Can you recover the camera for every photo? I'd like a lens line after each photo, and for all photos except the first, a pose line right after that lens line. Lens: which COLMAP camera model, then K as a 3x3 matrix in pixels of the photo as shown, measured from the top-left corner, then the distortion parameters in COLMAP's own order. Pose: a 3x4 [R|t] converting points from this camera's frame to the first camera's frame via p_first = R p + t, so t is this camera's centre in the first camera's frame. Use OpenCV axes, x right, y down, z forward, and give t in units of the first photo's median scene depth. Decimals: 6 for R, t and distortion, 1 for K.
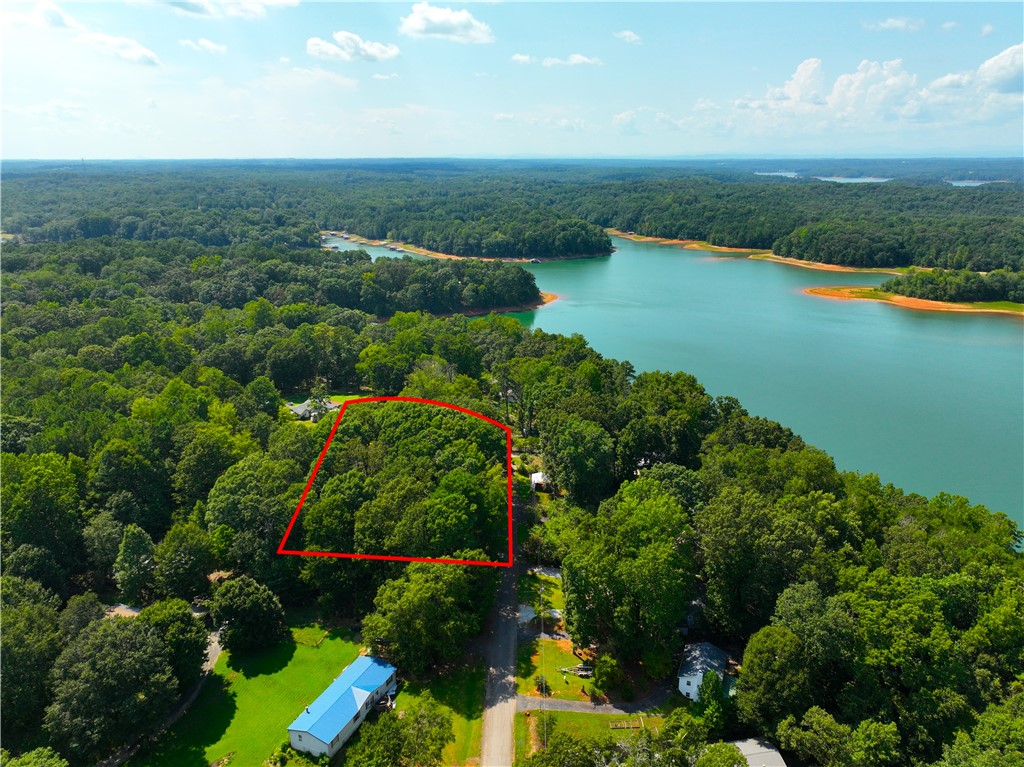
lens RADIAL K [[742.4, 0, 515.3], [0, 742.4, 390.2], [0, 0, 1]] dist [-0.001975, 0.018099]
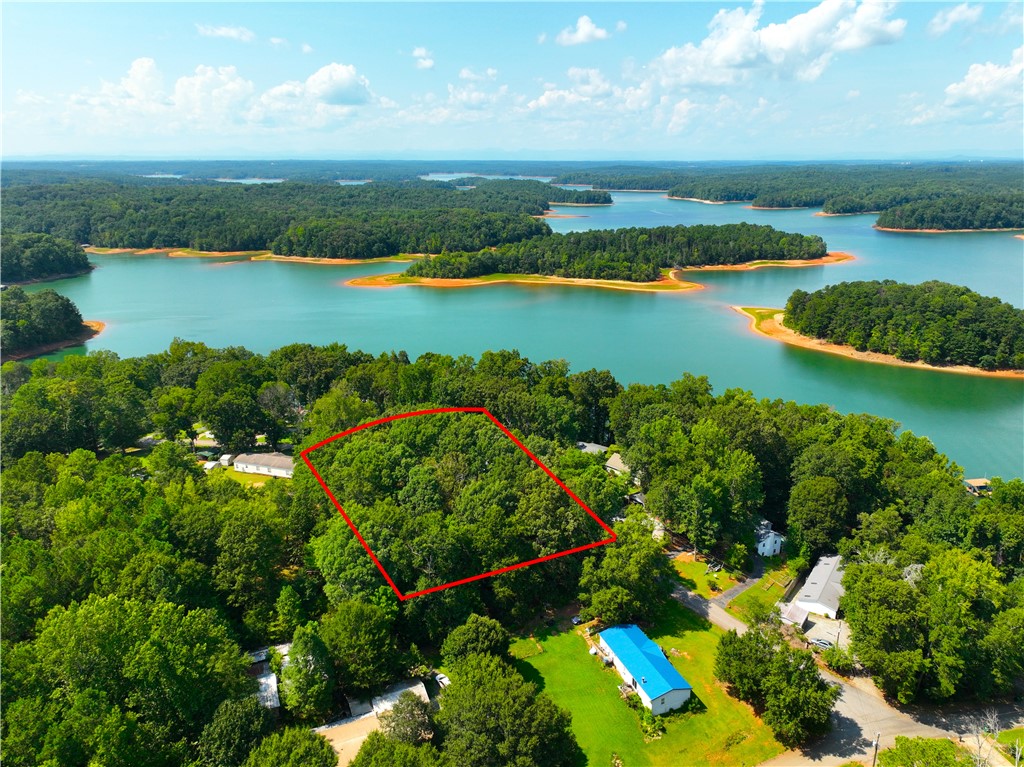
lens RADIAL K [[742.4, 0, 517.7], [0, 742.4, 386.3], [0, 0, 1]] dist [-0.001975, 0.018099]
pose [[0.710763, -0.206014, 0.672587, -0.144466], [0.210608, 0.974615, 0.075963, -0.013888], [-0.671163, 0.087661, 0.736109, 0.041263]]
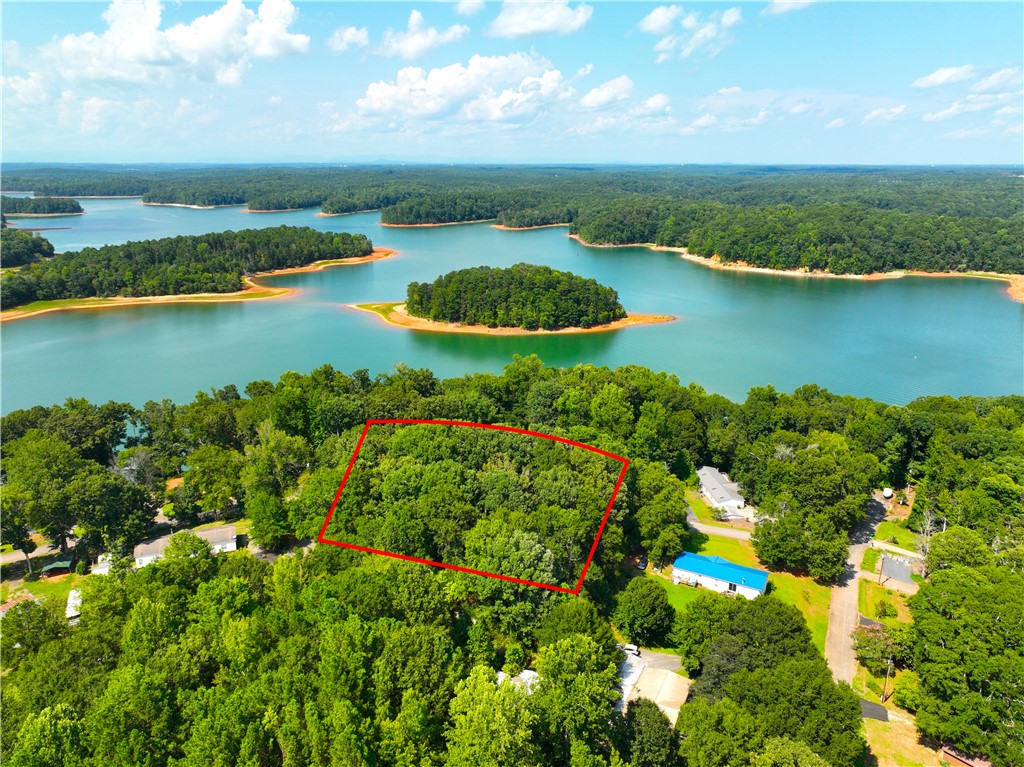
lens RADIAL K [[742.4, 0, 517.9], [0, 742.4, 376.6], [0, 0, 1]] dist [-0.001975, 0.018099]
pose [[0.095440, -0.275375, 0.956588, -0.207988], [0.295334, 0.925539, 0.236971, -0.047960], [-0.950615, 0.259896, 0.169661, 0.145909]]
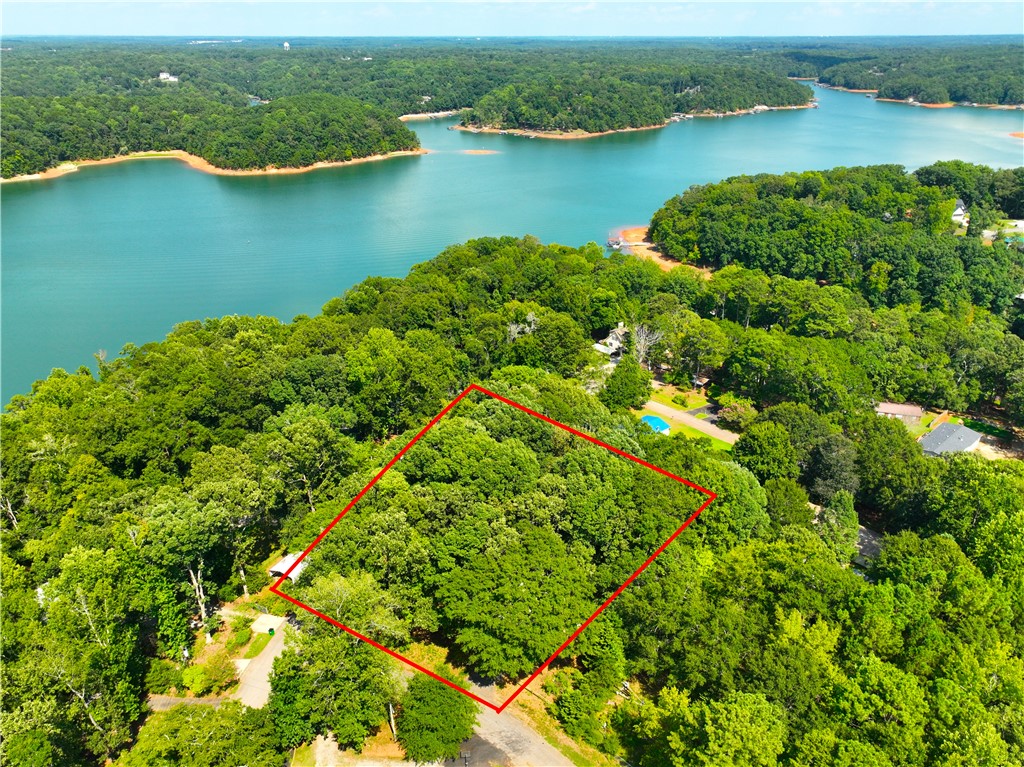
lens RADIAL K [[742.4, 0, 515.4], [0, 742.4, 383.1], [0, 0, 1]] dist [-0.001975, 0.018099]
pose [[-0.886220, -0.189839, 0.422582, -0.086203], [0.145366, 0.752156, 0.642752, -0.085263], [-0.439867, 0.631048, -0.638979, 0.277447]]
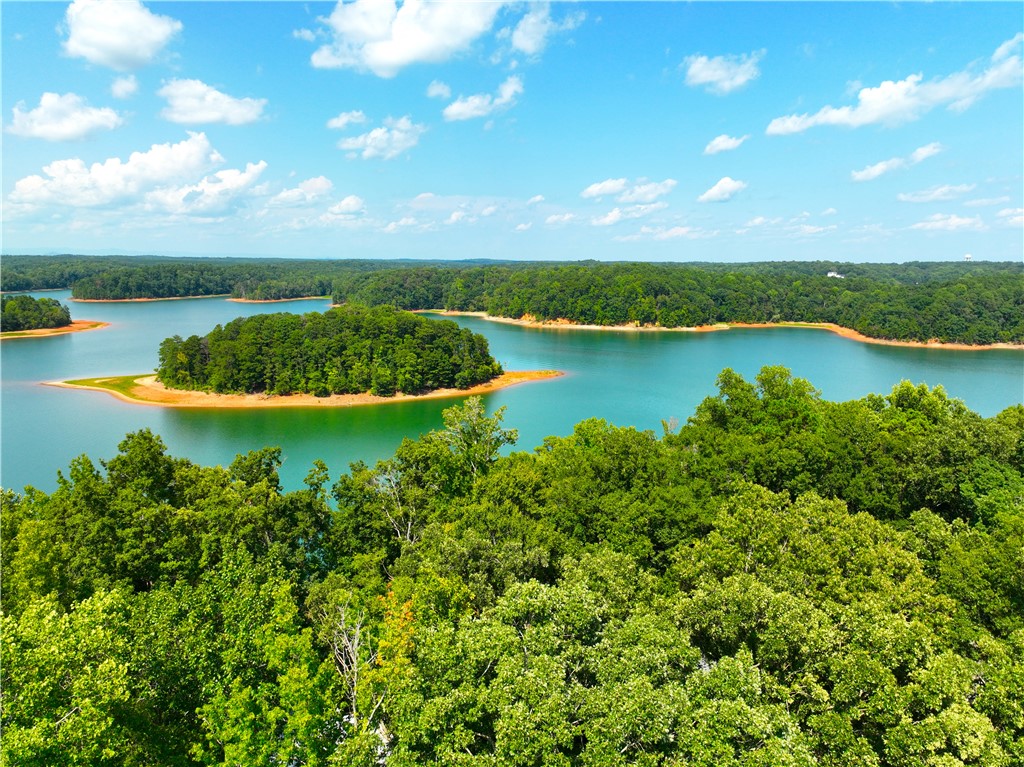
lens RADIAL K [[742.4, 0, 518.7], [0, 742.4, 381.6], [0, 0, 1]] dist [-0.001975, 0.018099]
pose [[-0.279745, -0.155167, 0.947452, -0.015364], [0.277515, 0.931658, 0.234519, -0.017347], [-0.919091, 0.328538, -0.217565, 0.243645]]
